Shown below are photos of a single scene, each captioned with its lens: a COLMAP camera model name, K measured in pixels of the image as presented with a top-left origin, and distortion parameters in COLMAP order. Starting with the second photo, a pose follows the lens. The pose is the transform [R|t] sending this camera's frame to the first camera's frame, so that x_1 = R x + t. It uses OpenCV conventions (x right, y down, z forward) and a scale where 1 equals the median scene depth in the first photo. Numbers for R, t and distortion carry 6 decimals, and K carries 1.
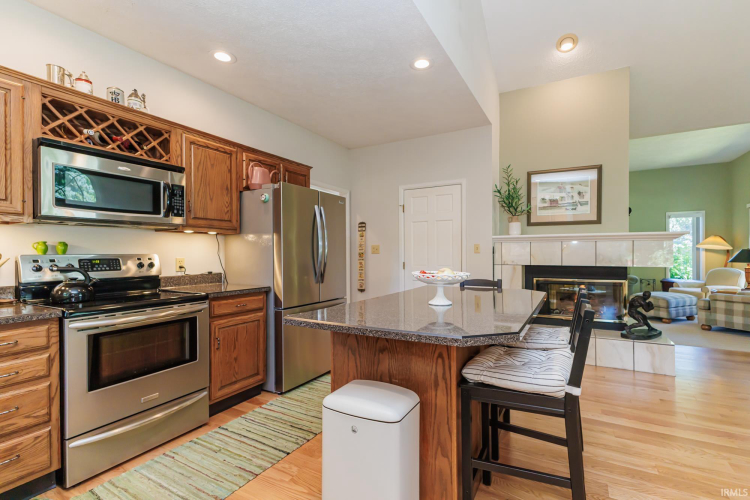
lens RADIAL K [[341.7, 0, 376.4], [0, 341.7, 256.2], [0, 0, 1]] dist [0.000454, -0.000519]
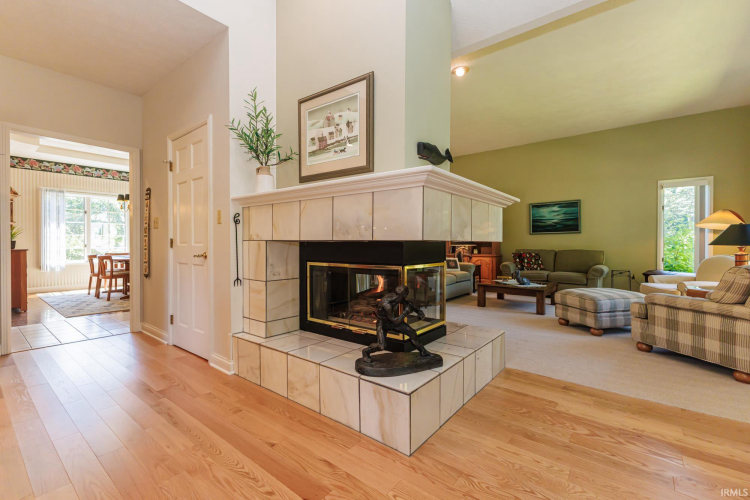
lens RADIAL K [[326.7, 0, 377.0], [0, 326.7, 246.2], [0, 0, 1]] dist [0.003566, -0.000031]
pose [[0.988292, 0.007351, -0.152397, 0.599871], [-0.007261, 0.999973, 0.001147, 0.028463], [0.152402, -0.000027, 0.988319, 0.347878]]
